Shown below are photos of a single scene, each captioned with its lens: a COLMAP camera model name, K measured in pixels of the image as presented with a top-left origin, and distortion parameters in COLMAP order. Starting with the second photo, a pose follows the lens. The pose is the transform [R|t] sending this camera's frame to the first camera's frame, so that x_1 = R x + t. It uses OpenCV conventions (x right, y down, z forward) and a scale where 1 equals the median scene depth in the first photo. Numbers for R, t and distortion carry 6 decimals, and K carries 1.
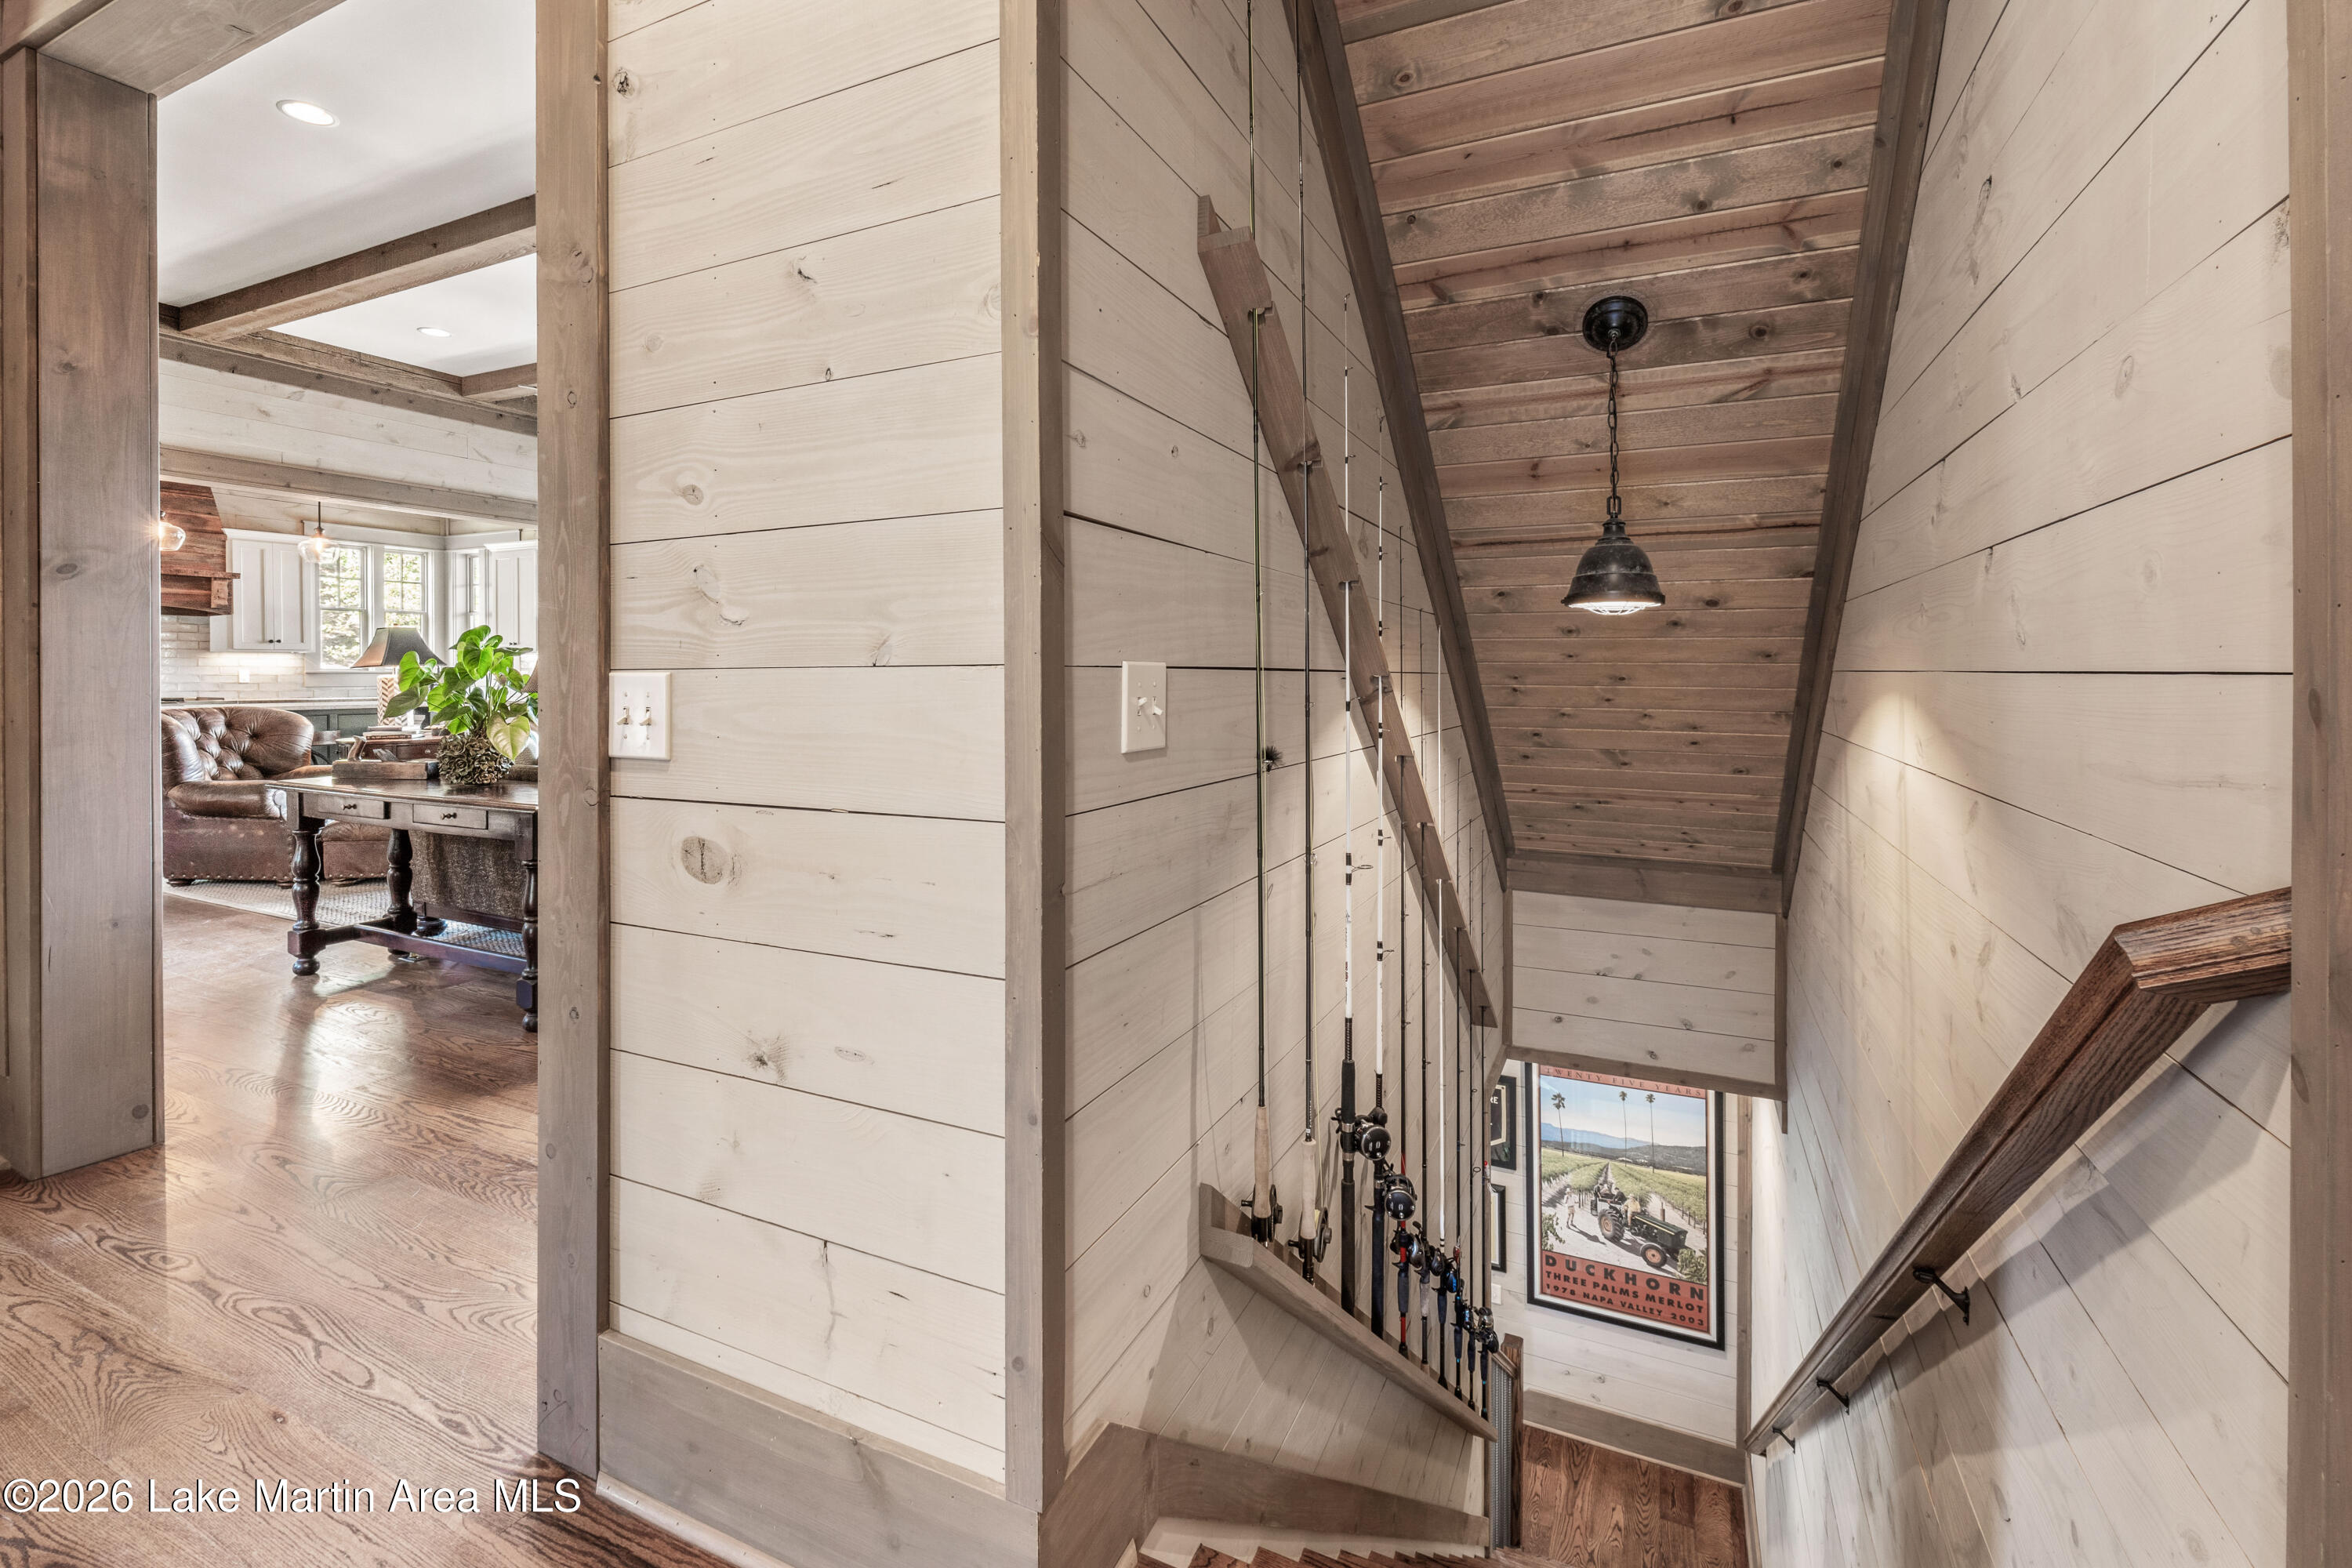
lens RADIAL K [[1024.5, 0, 1183.8], [0, 1024.5, 681.2], [0, 0, 1]] dist [-0.015685, -0.000184]
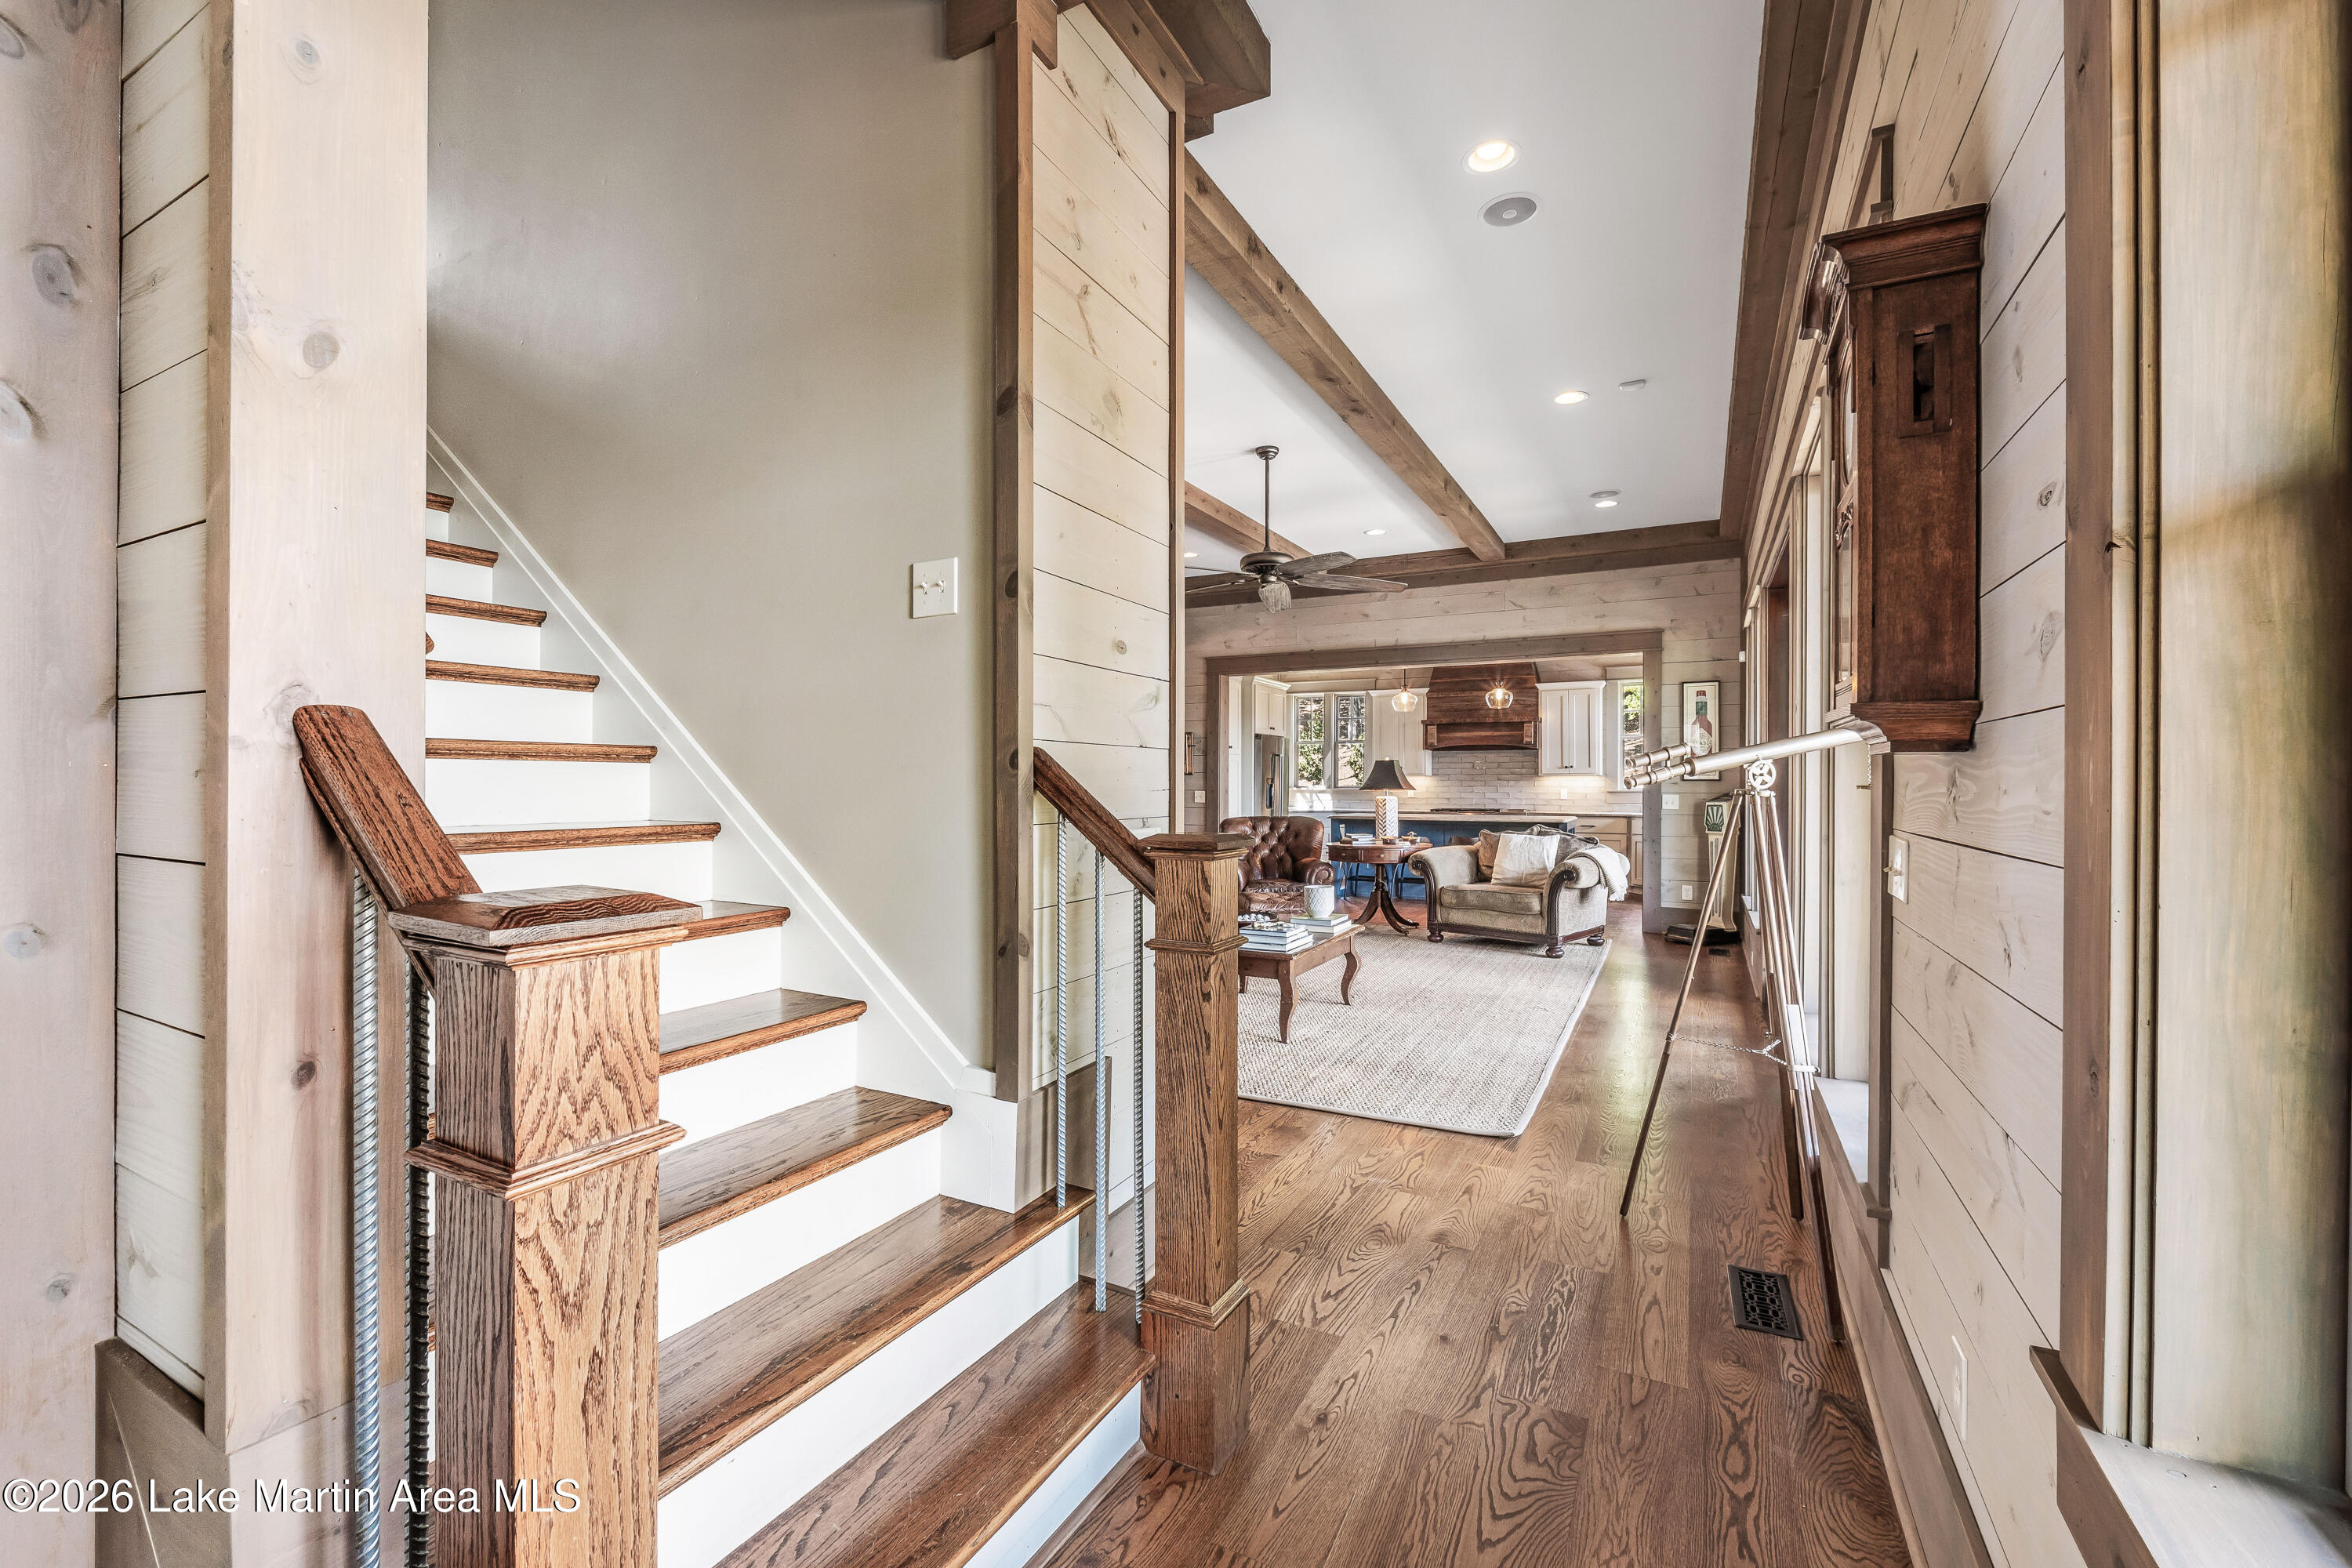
lens RADIAL K [[982.7, 0, 1157.0], [0, 982.7, 769.9], [0, 0, 1]] dist [-0.006020, -0.000207]
pose [[-0.063404, -0.013668, -0.997894, 0.461772], [-0.008783, 0.999875, -0.013137, -0.018925], [0.997949, 0.007931, -0.063516, 0.697714]]
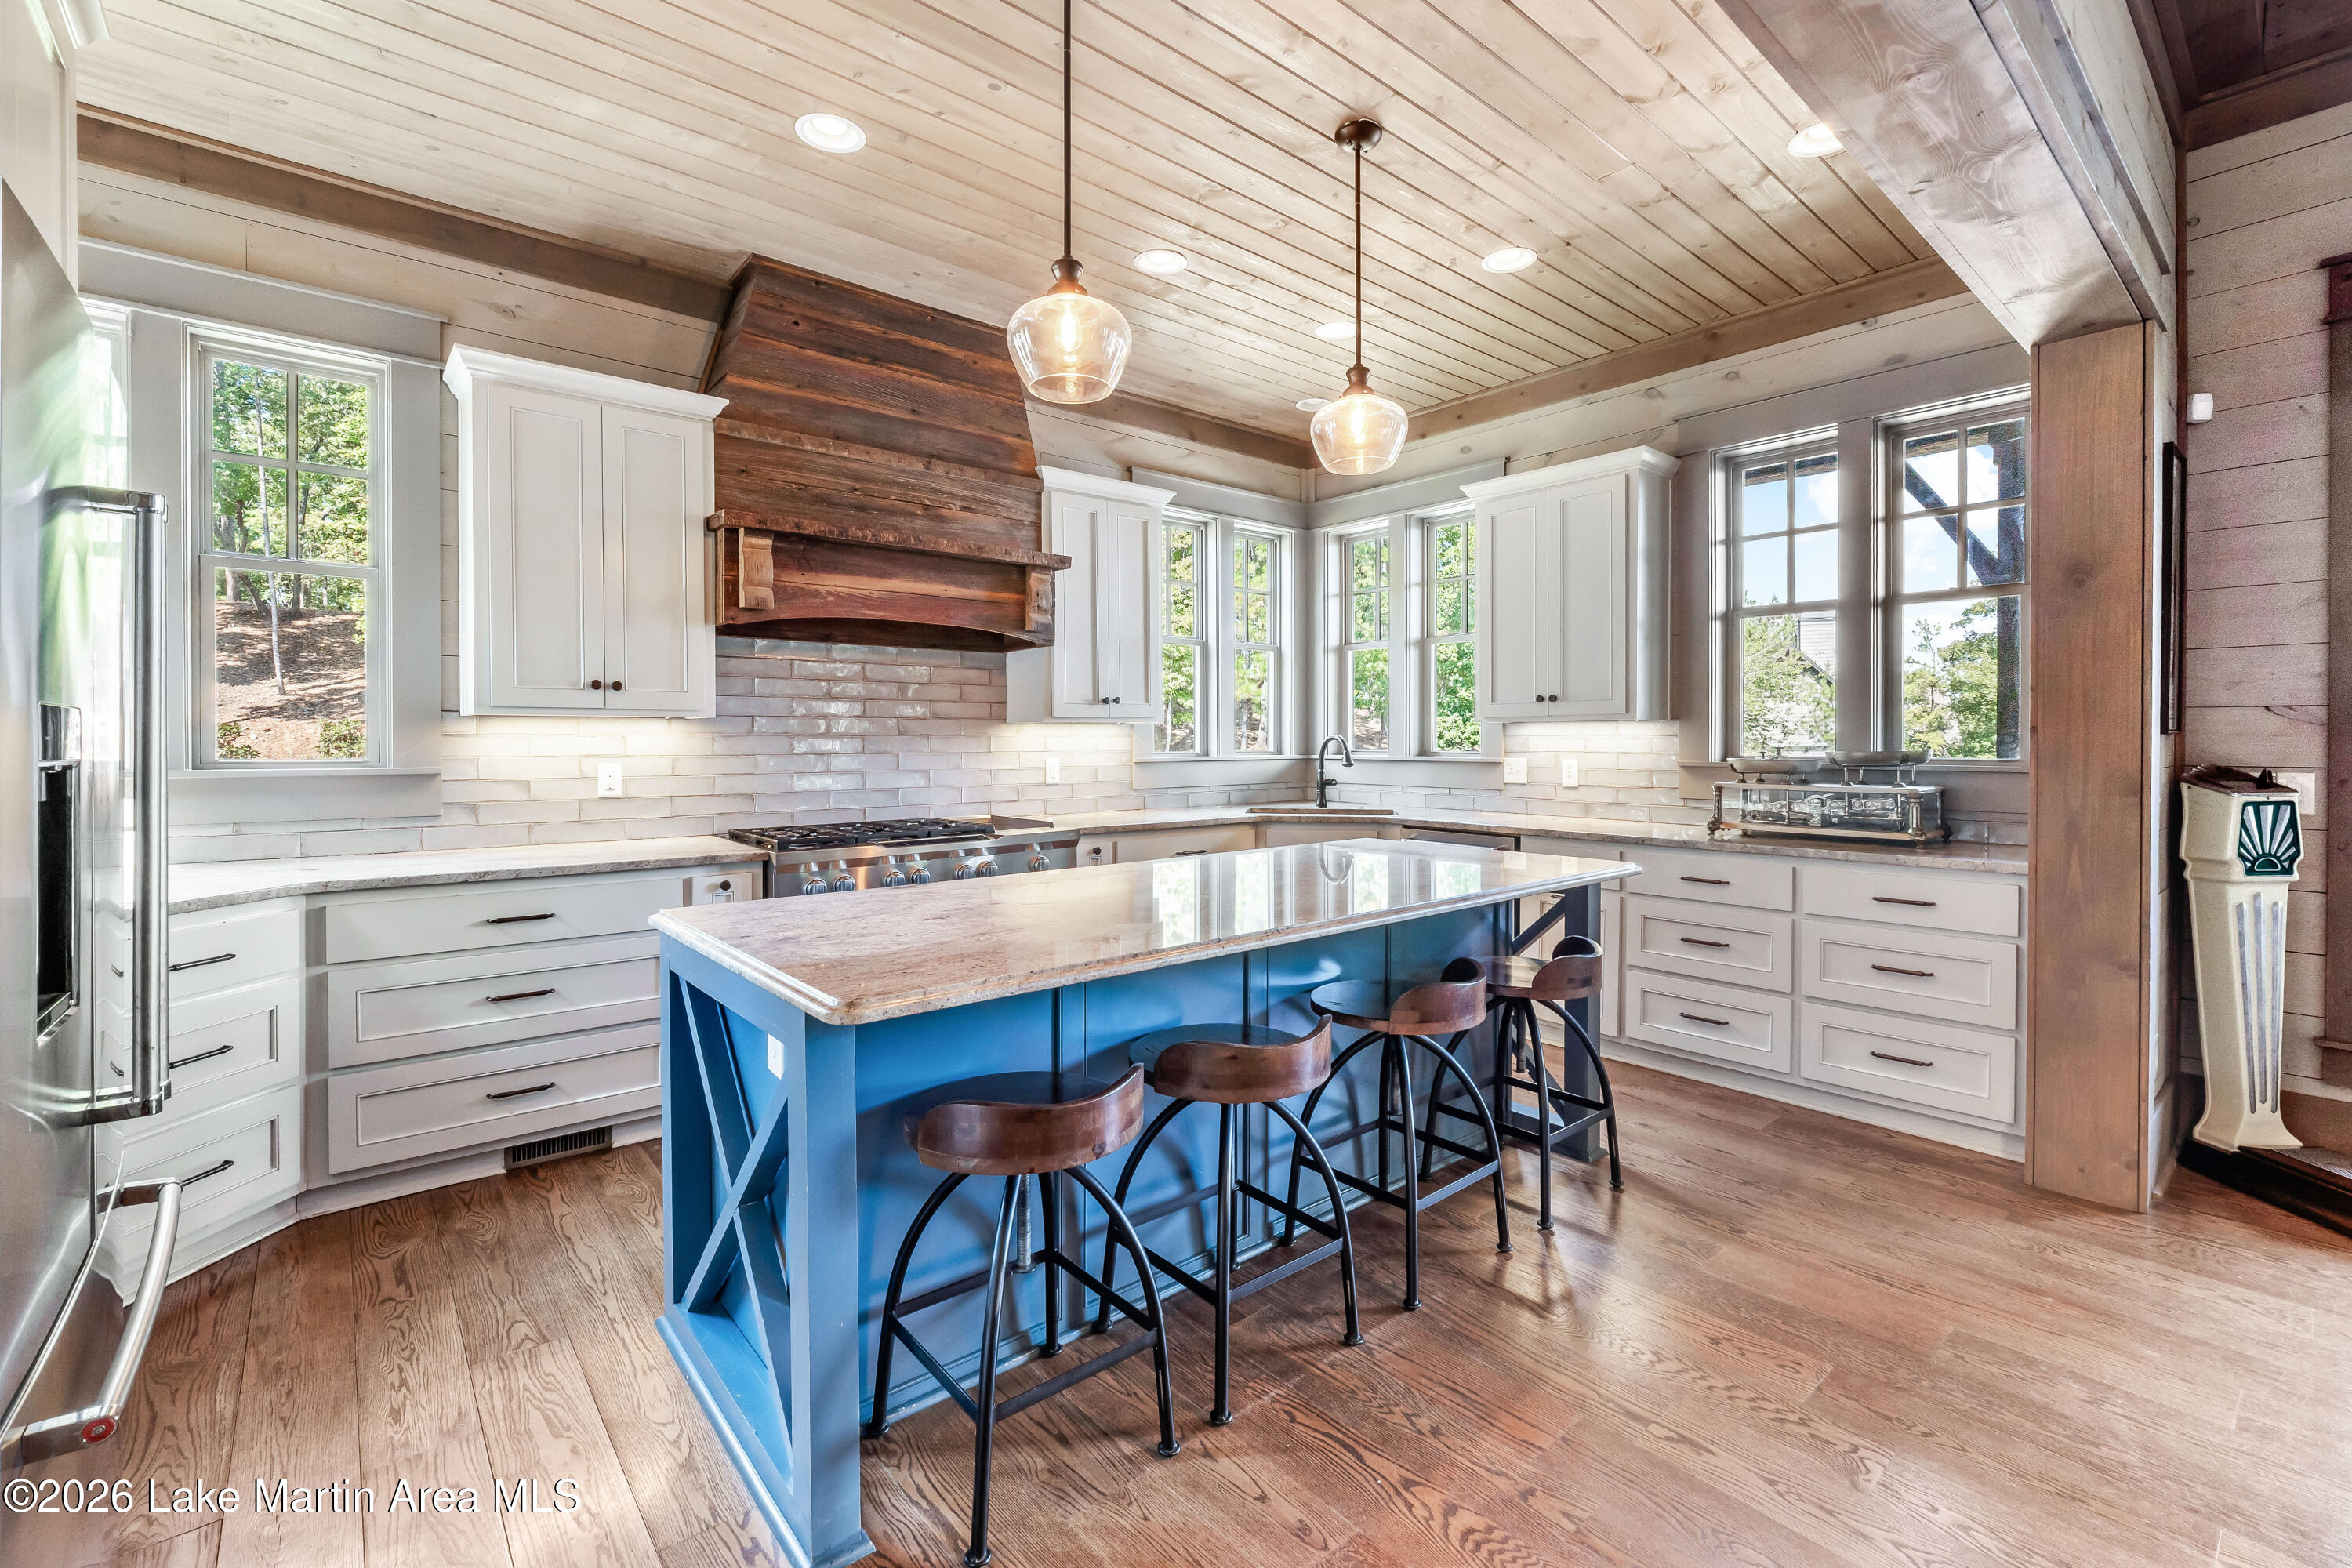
lens RADIAL K [[1017.1, 0, 1190.1], [0, 1017.1, 752.7], [0, 0, 1]] dist [-0.002595, -0.000250]
pose [[0.911889, 0.000575, -0.410436, -0.826035], [0.003020, 0.999963, 0.008110, -0.022716], [0.410426, -0.008635, 0.911853, 0.707614]]
